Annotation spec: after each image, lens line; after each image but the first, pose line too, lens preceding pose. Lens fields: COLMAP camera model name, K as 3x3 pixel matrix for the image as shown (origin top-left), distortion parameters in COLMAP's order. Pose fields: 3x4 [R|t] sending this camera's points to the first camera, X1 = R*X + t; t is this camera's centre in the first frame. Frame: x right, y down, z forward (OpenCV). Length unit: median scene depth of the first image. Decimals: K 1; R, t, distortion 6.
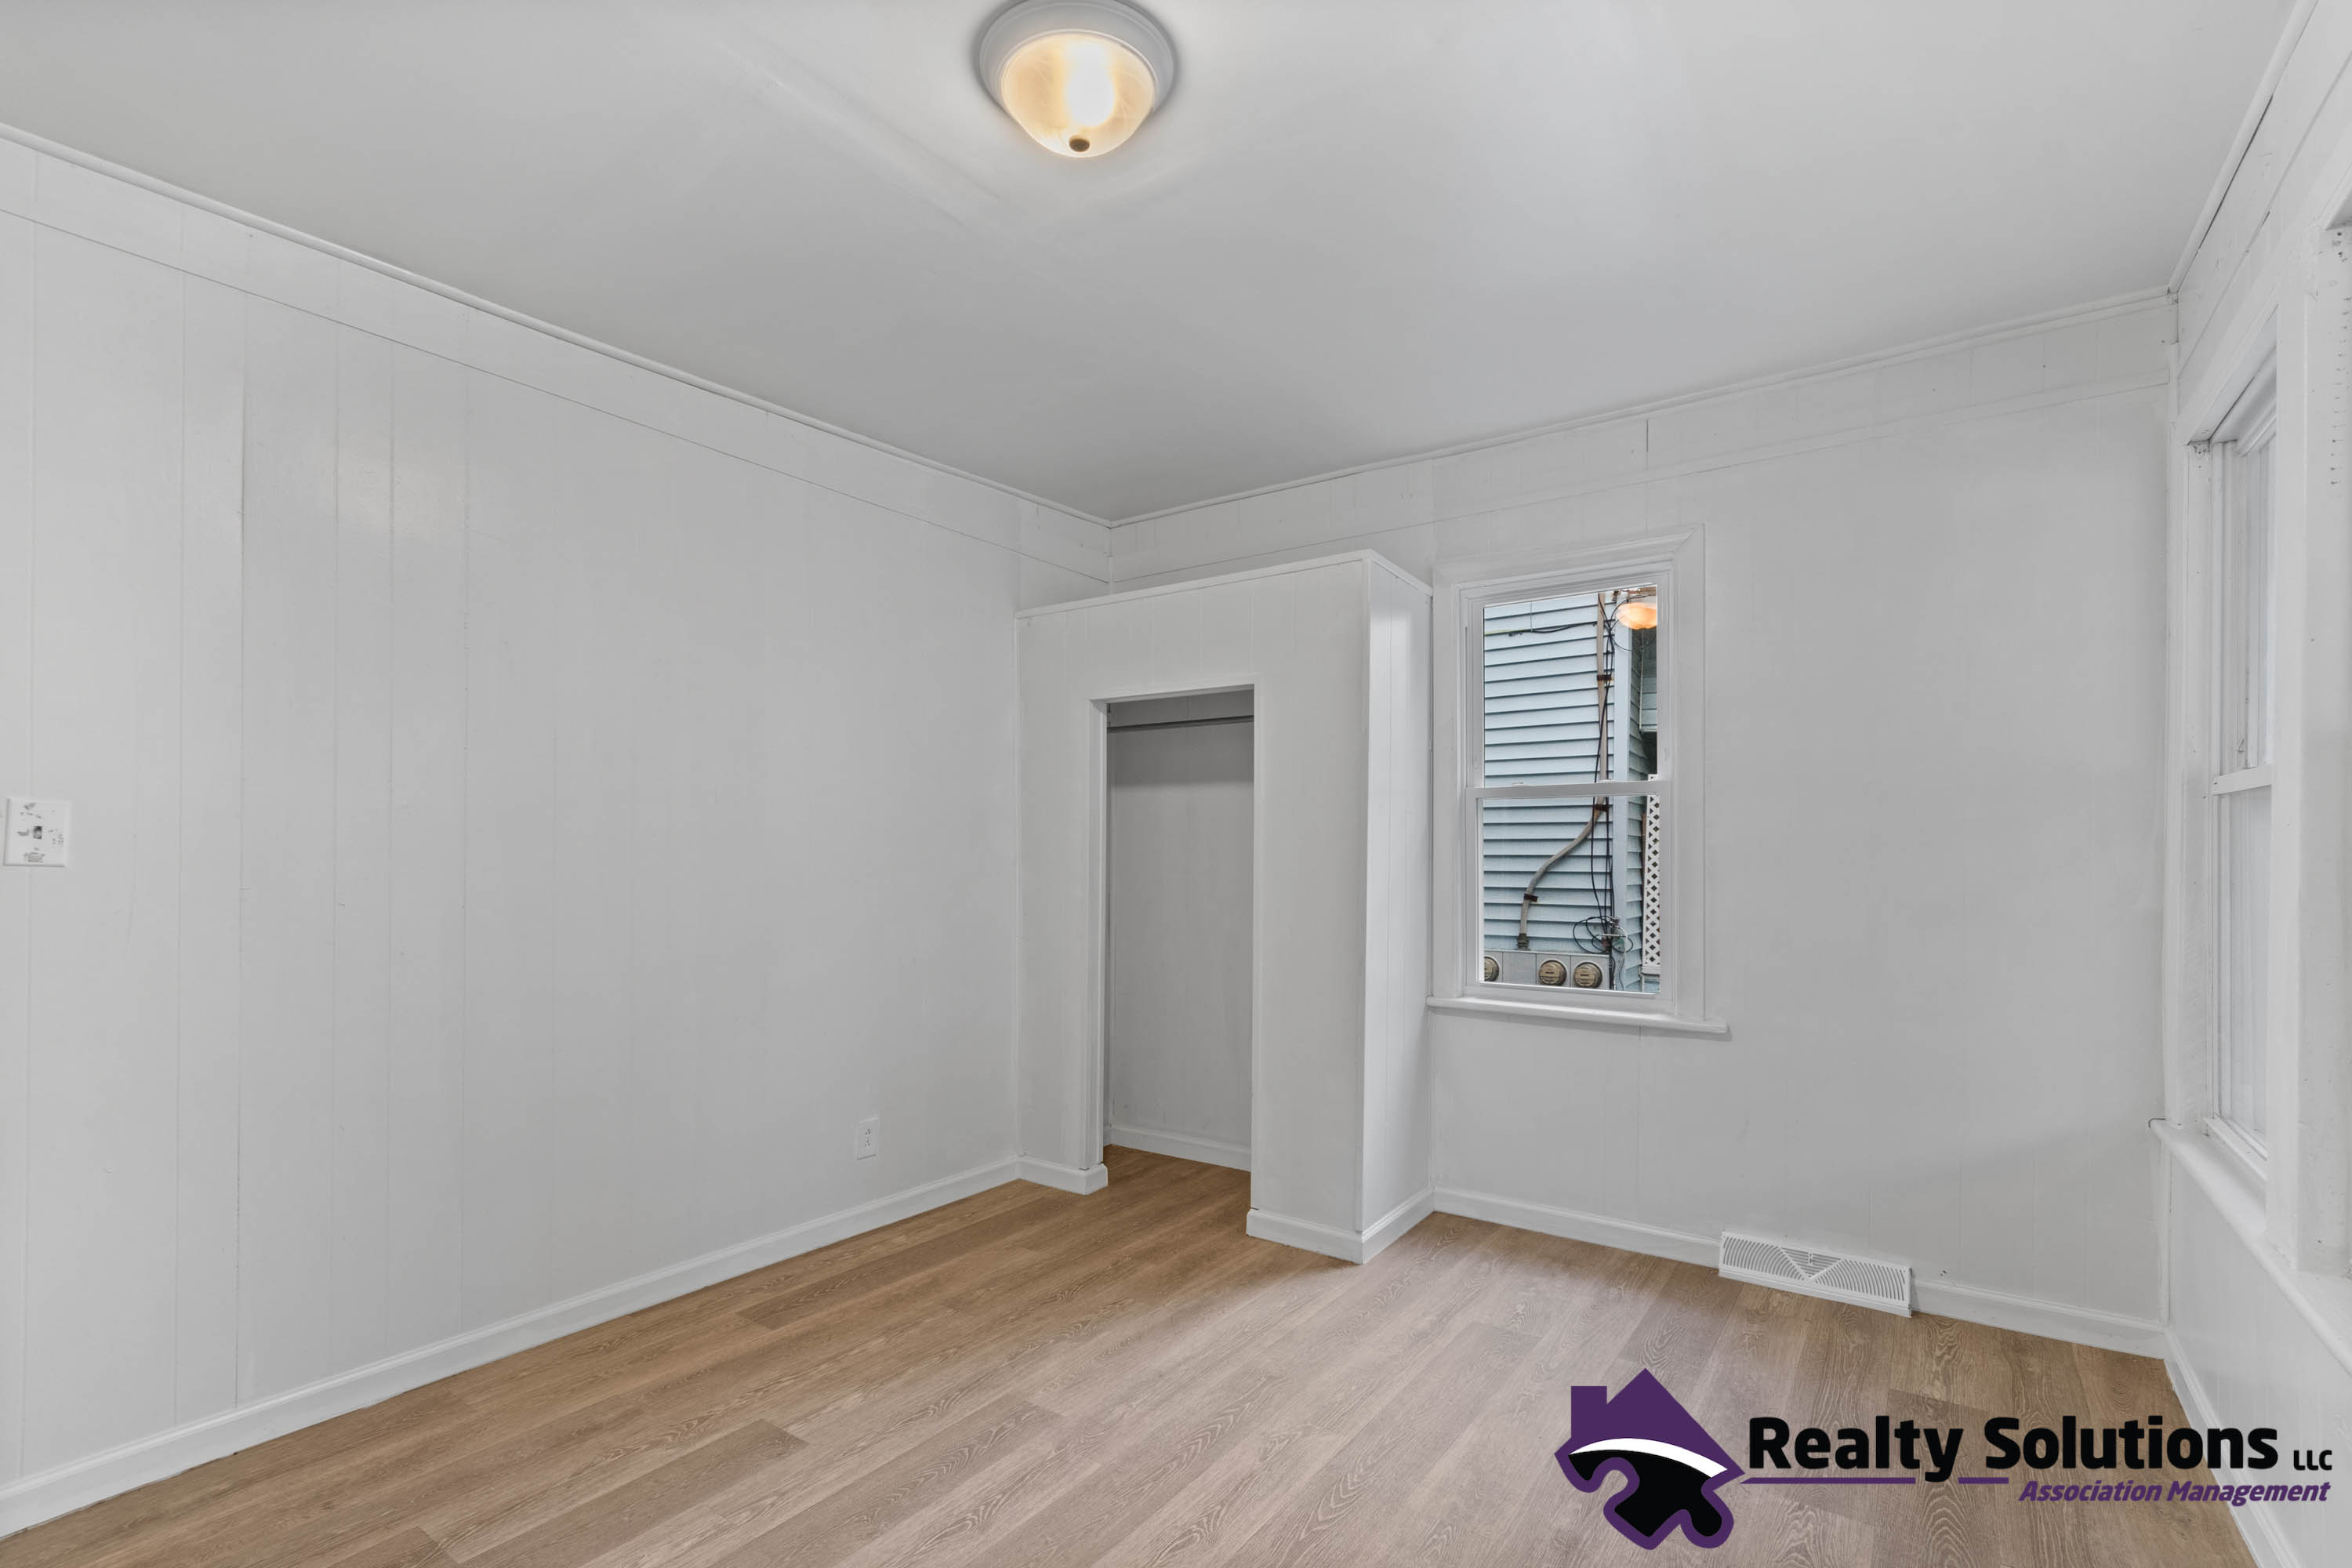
lens RADIAL K [[1044.8, 0, 1191.2], [0, 1044.8, 855.3], [0, 0, 1]] dist [-0.000045, 0.002125]
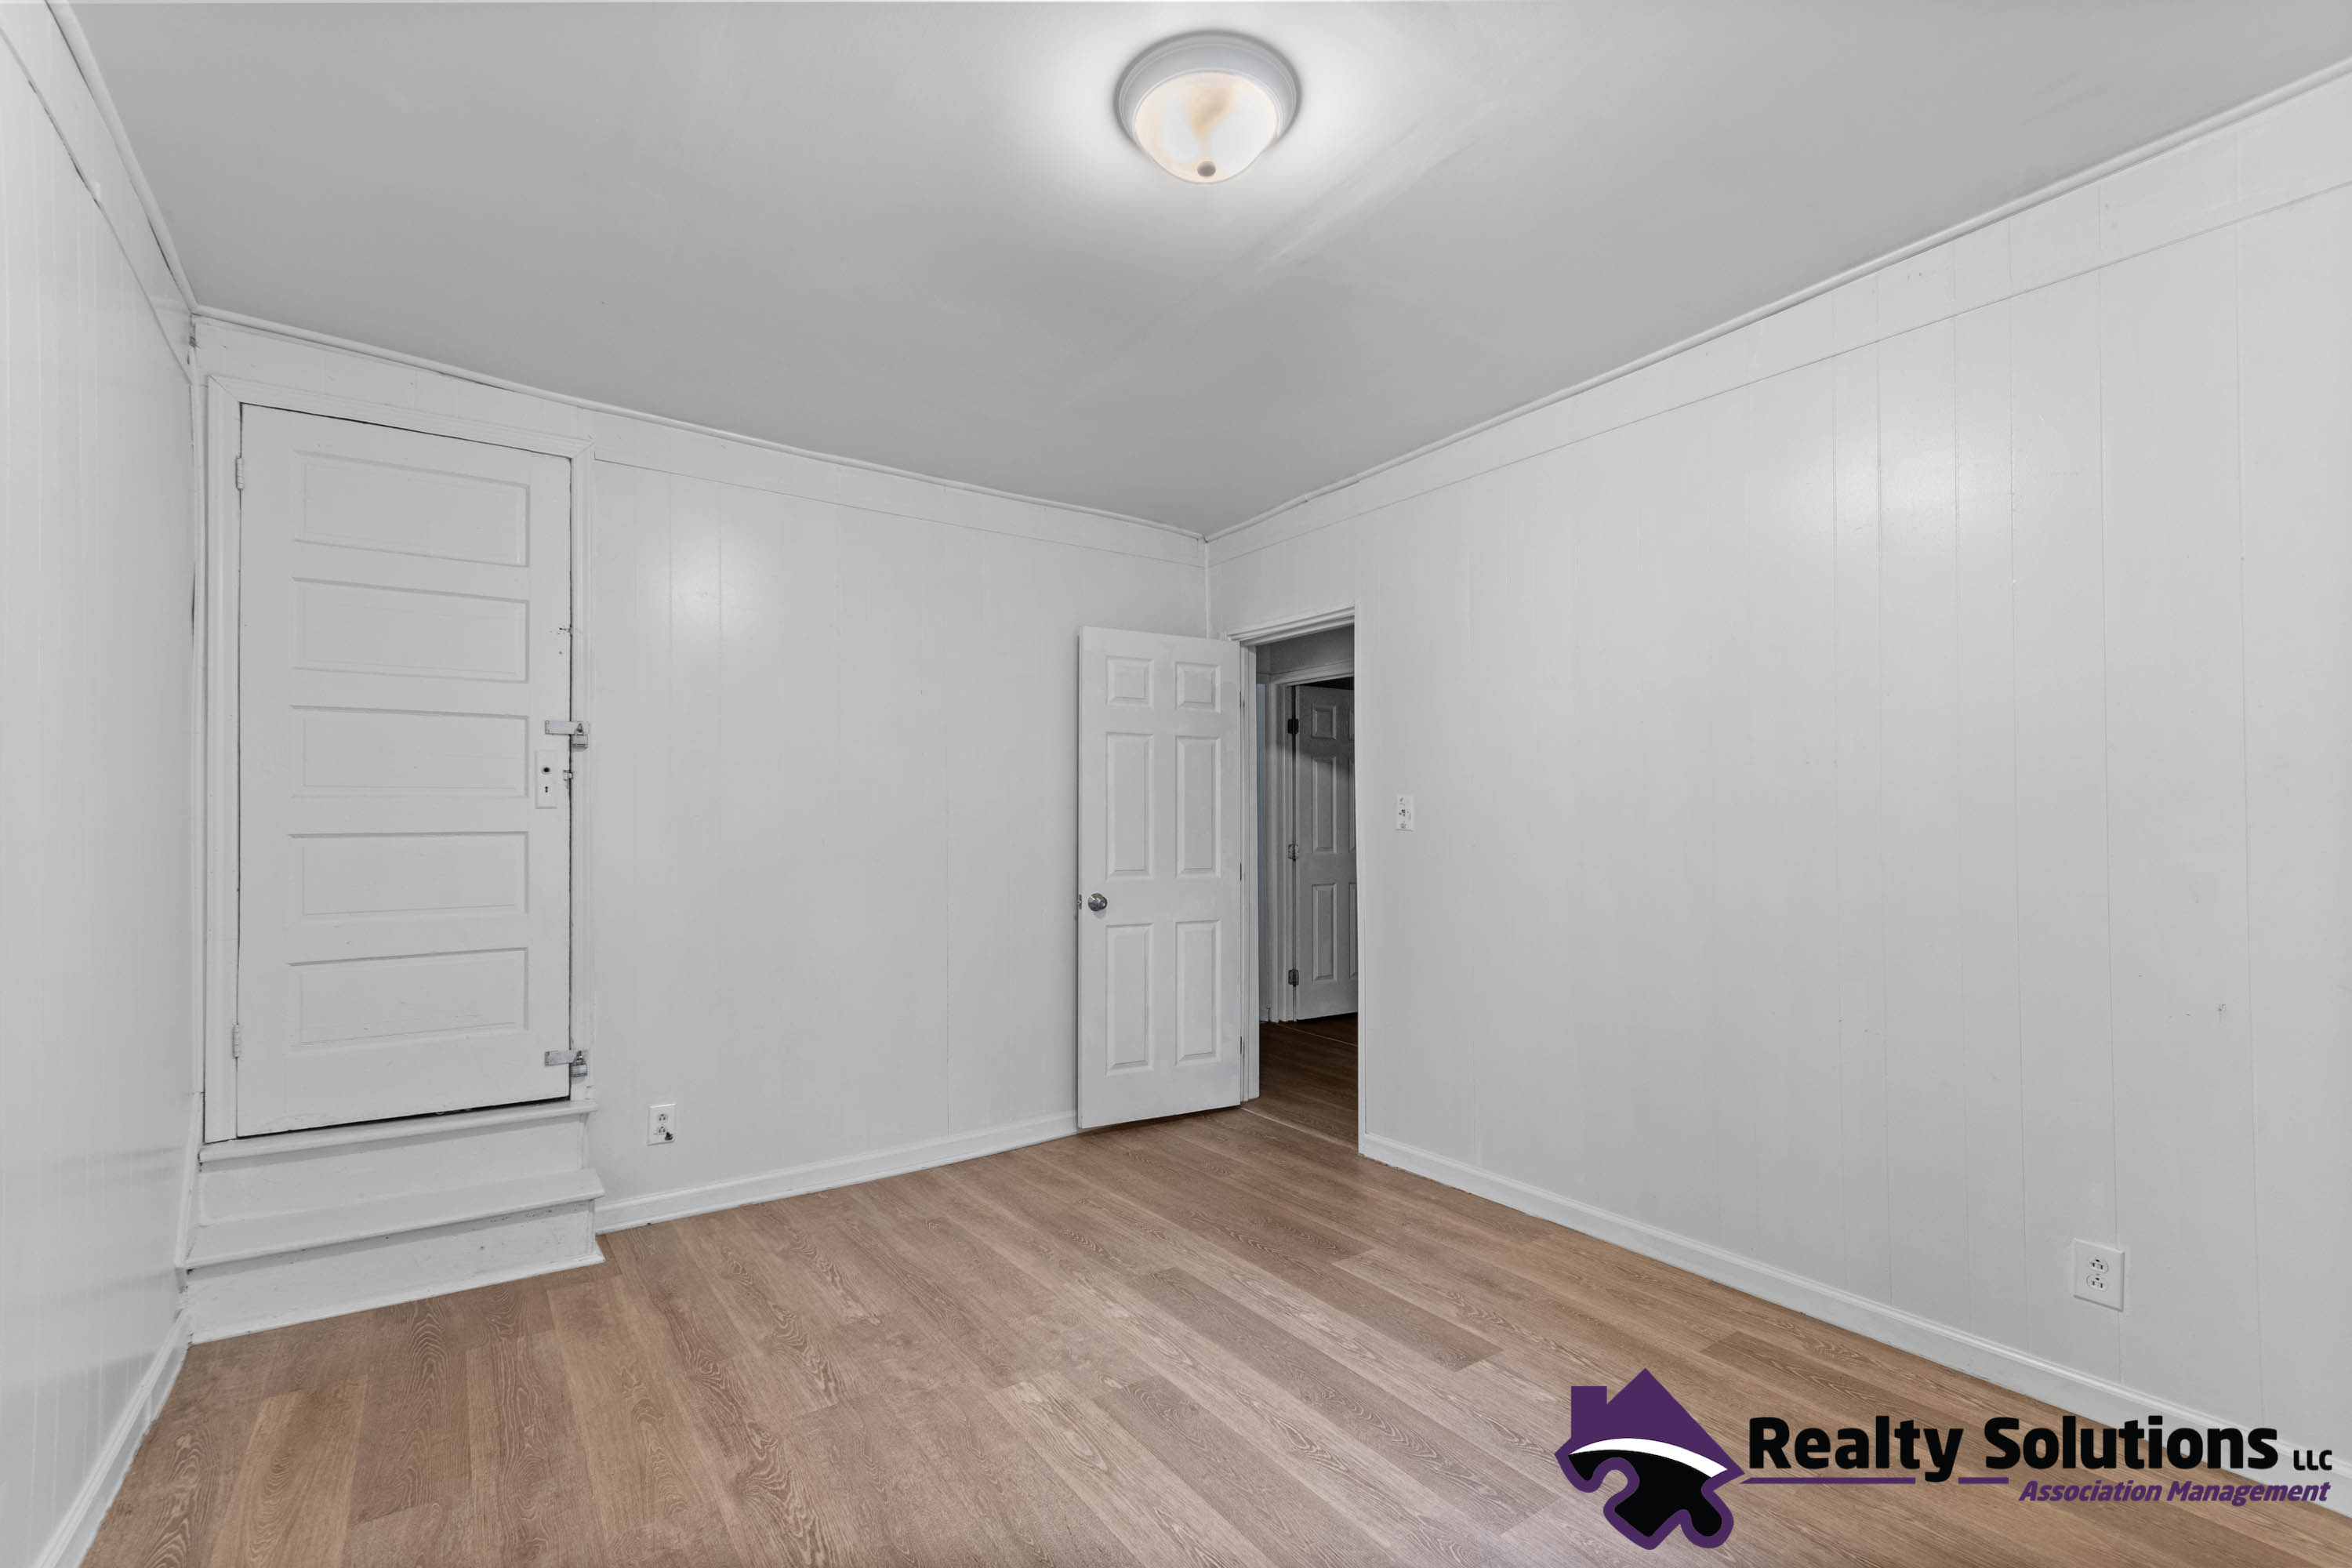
lens RADIAL K [[1044.8, 0, 1176.4], [0, 1044.8, 800.1], [0, 0, 1]] dist [-0.000045, 0.002125]
pose [[-0.337187, -0.019417, -0.941237, 0.745205], [0.003232, 0.999758, -0.021782, -0.004508], [0.941432, -0.010387, -0.337043, 1.078438]]
